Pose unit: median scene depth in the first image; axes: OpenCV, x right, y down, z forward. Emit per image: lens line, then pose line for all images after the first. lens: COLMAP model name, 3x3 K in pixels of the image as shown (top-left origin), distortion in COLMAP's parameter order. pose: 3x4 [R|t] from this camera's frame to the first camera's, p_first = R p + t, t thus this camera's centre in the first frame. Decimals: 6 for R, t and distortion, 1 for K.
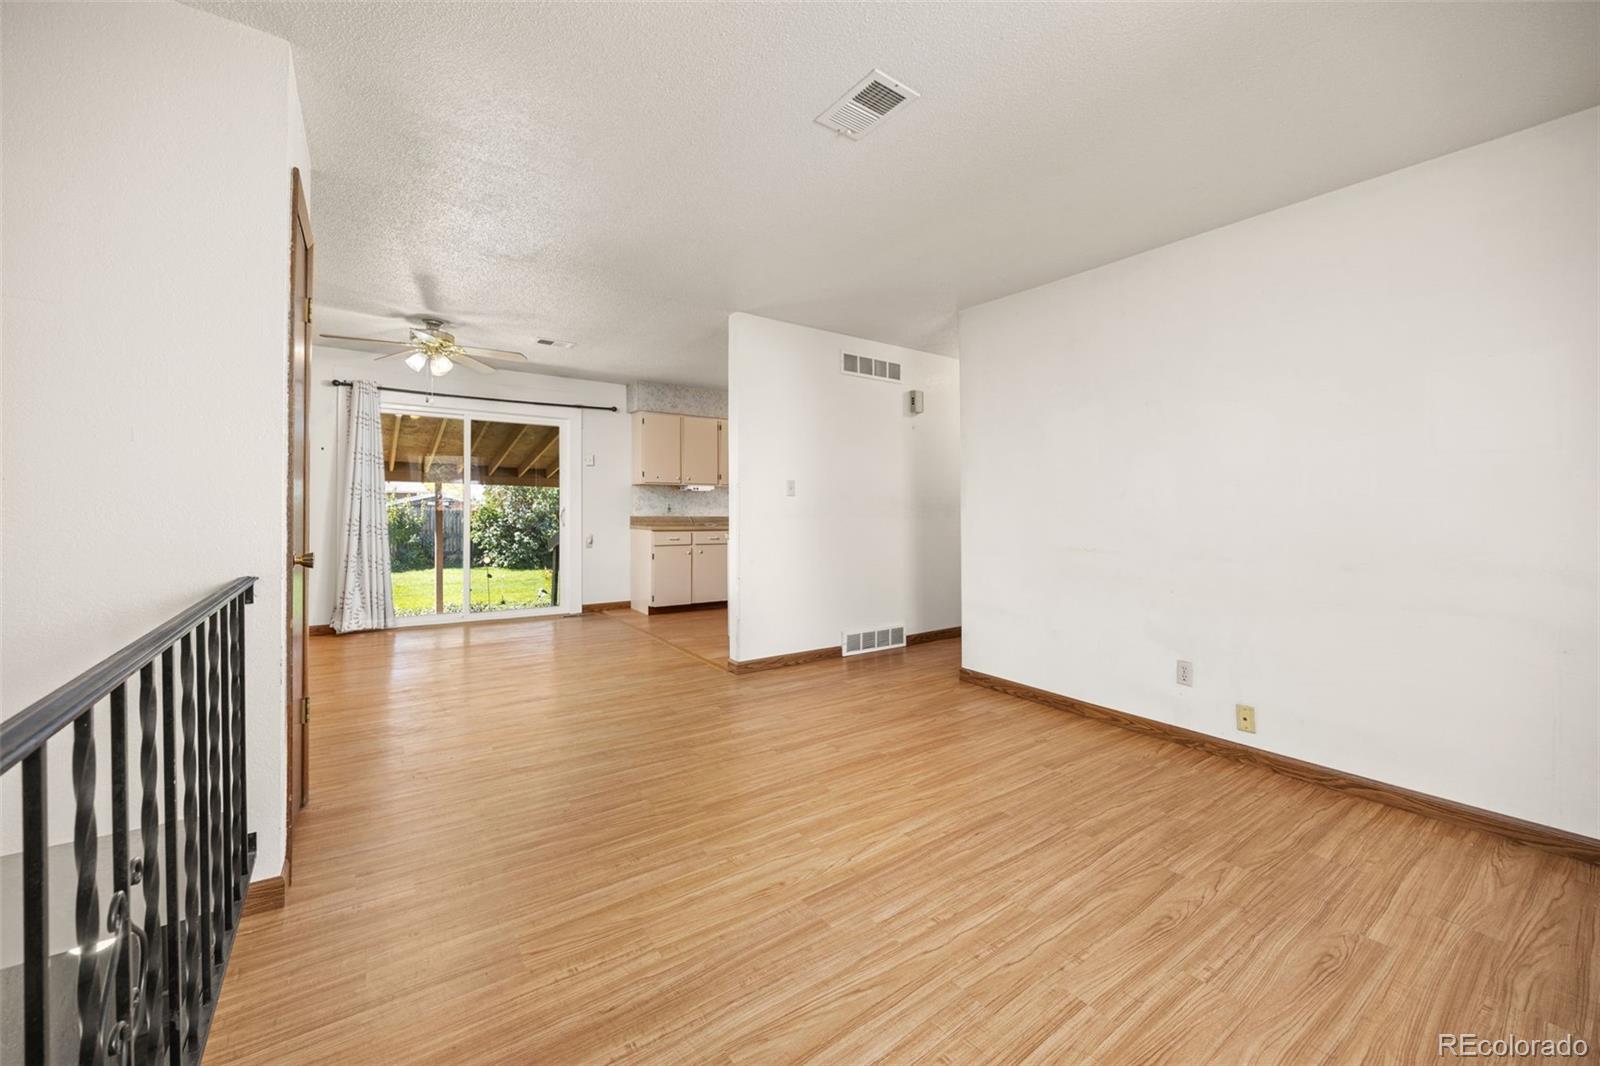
lens RADIAL K [[619.4, 0, 802.1], [0, 619.4, 519.4], [0, 0, 1]] dist [-0.000448, 0.000143]
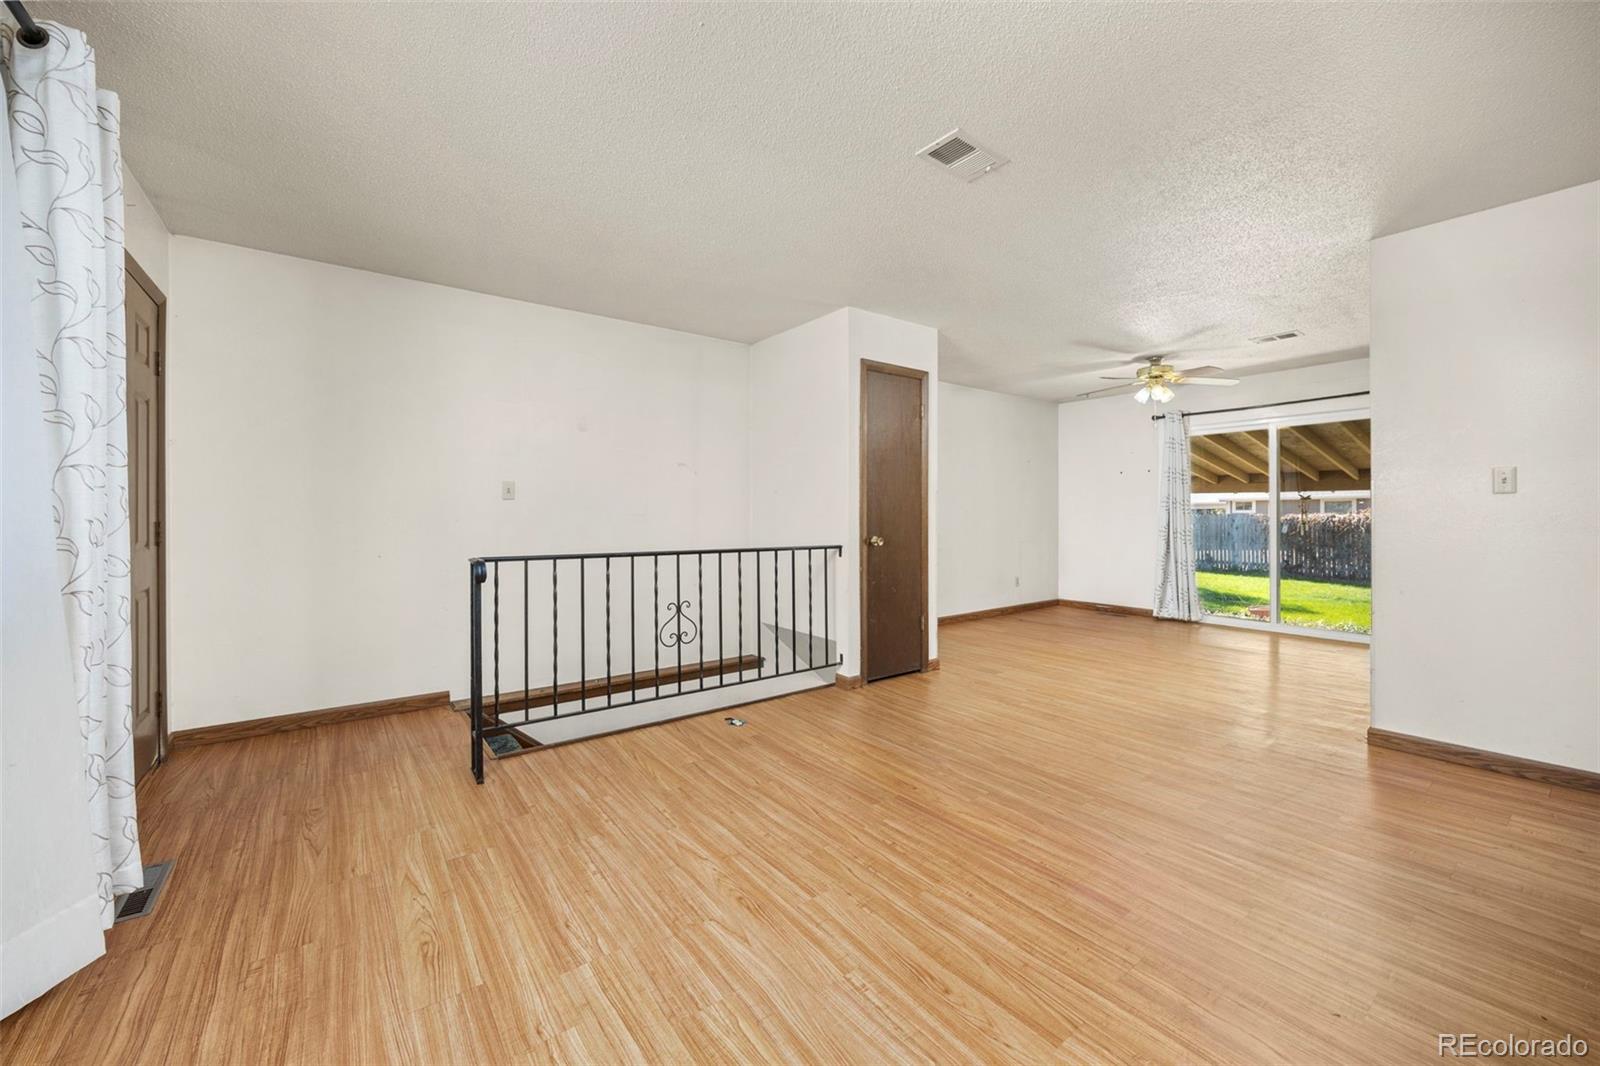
lens RADIAL K [[613.7, 0, 803.3], [0, 613.7, 521.5], [0, 0, 1]] dist [-0.002324, -0.000041]
pose [[0.025869, 0.000600, -0.999665, 1.197936], [-0.017904, 0.999840, 0.000137, 0.006279], [0.999505, 0.017895, 0.025875, 0.650539]]
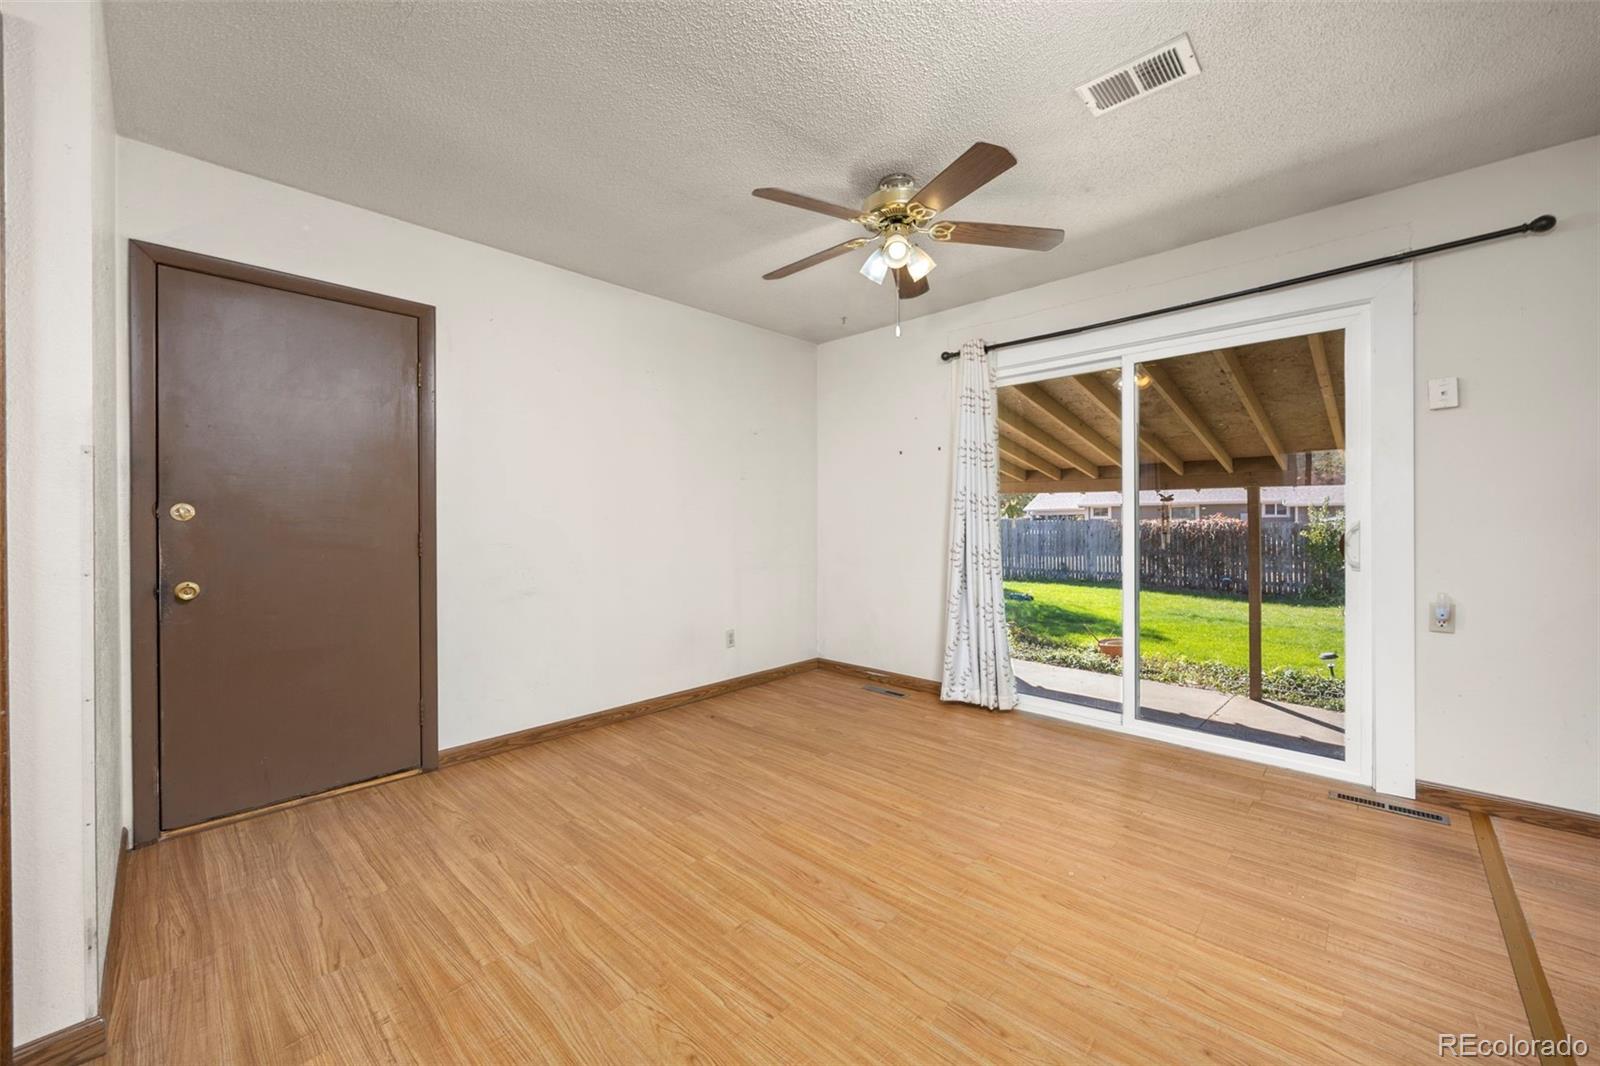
lens RADIAL K [[609.5, 0, 805.7], [0, 609.5, 526.9], [0, 0, 1]] dist [-0.001732, -0.000095]
pose [[0.194320, -0.001297, -0.980937, -0.202993], [-0.013470, 0.999901, -0.003990, -0.033970], [0.980846, 0.013989, 0.194283, 1.776364]]
